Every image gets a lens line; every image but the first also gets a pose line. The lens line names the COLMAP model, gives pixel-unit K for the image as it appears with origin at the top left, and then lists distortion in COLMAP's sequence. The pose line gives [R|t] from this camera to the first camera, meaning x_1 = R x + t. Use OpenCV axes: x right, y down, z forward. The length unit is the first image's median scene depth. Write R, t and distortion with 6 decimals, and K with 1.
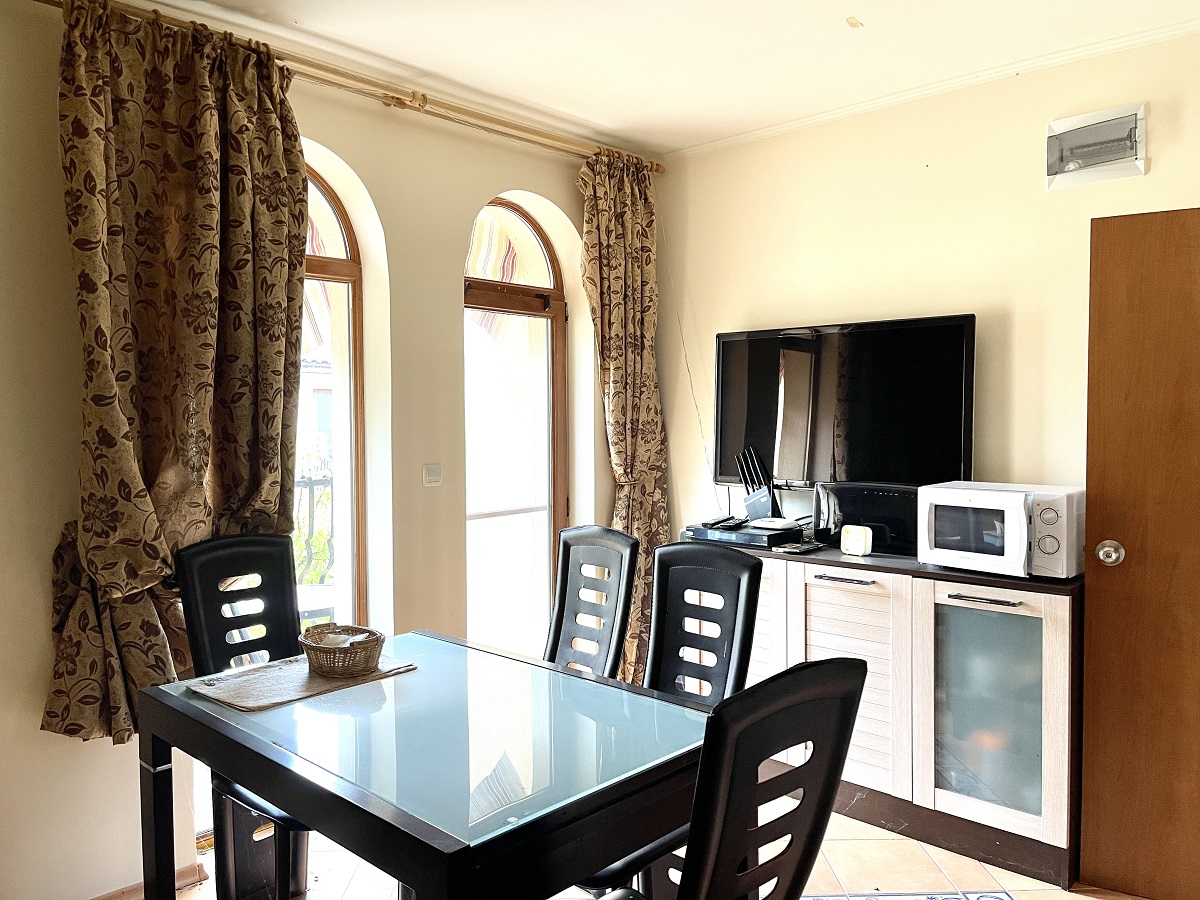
lens RADIAL K [[908.7, 0, 595.1], [0, 908.7, 455.3], [0, 0, 1]] dist [0.068156, -0.092085]
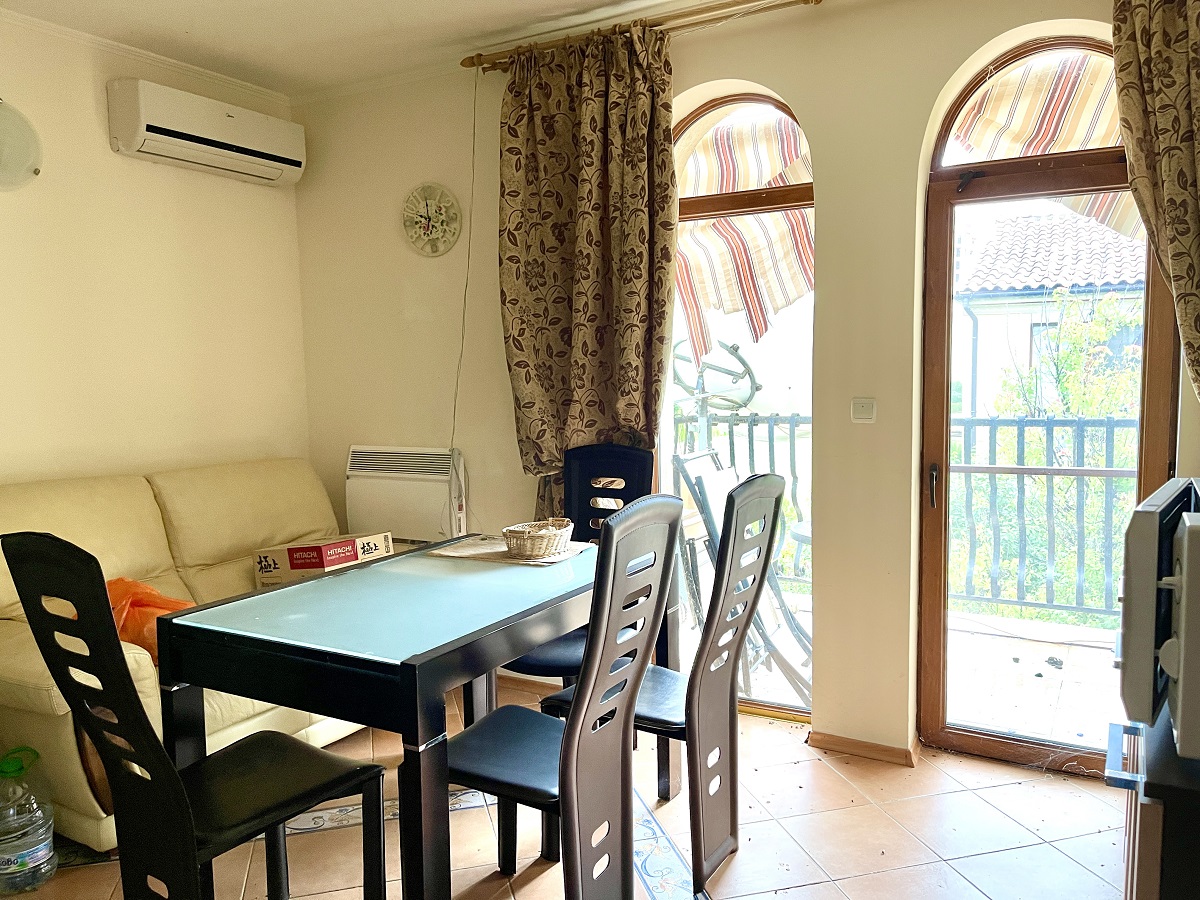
lens RADIAL K [[908.7, 0, 607.4], [0, 908.7, 457.8], [0, 0, 1]] dist [0.068156, -0.092085]
pose [[0.233175, 0.097114, -0.967573, 0.788498], [-0.028236, 0.995257, 0.093088, -0.010091], [0.972025, 0.005615, 0.234811, 0.696426]]
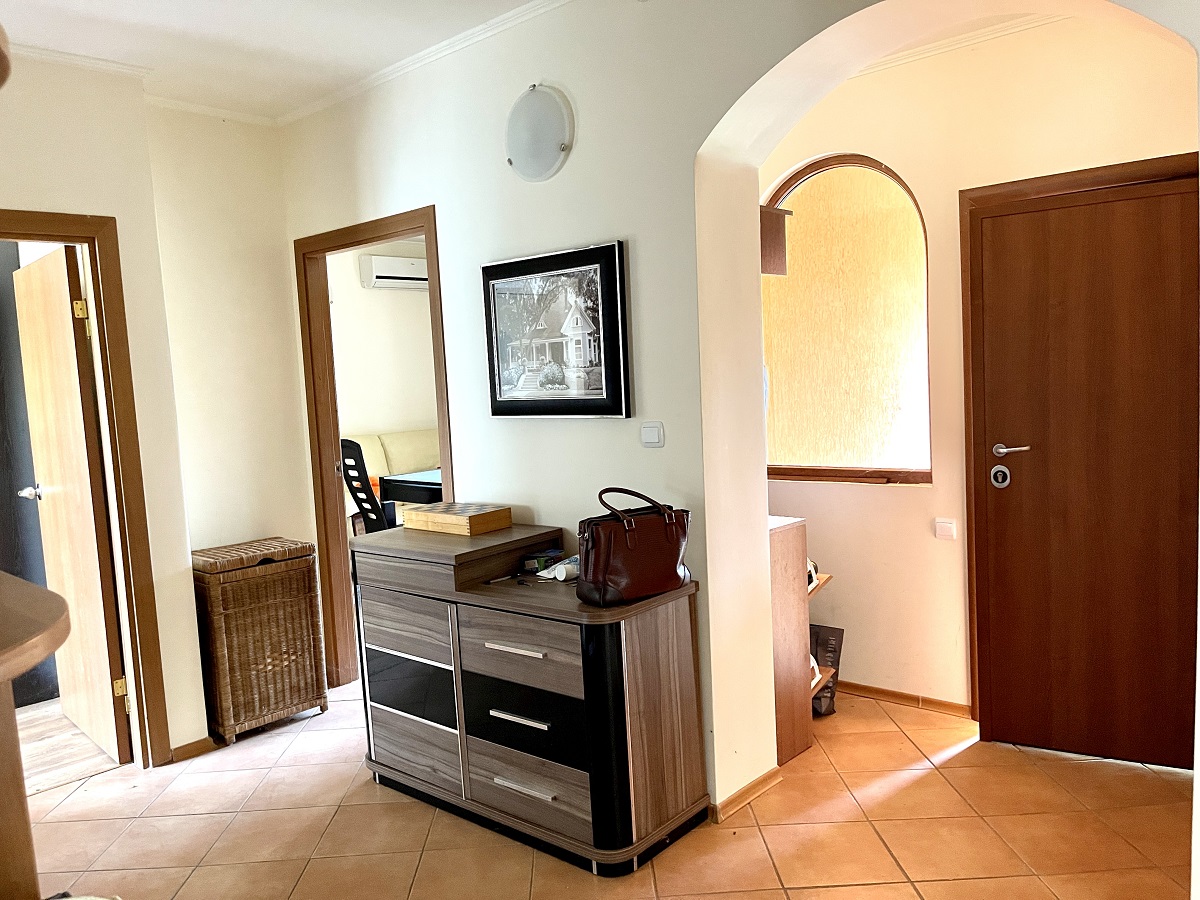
lens RADIAL K [[908.7, 0, 605.6], [0, 908.7, 455.8], [0, 0, 1]] dist [0.068156, -0.092085]
pose [[0.003125, 0.098574, -0.995125, 2.203764], [0.003103, 0.995124, 0.098584, -0.061877], [0.999990, -0.003396, 0.002804, 1.066638]]
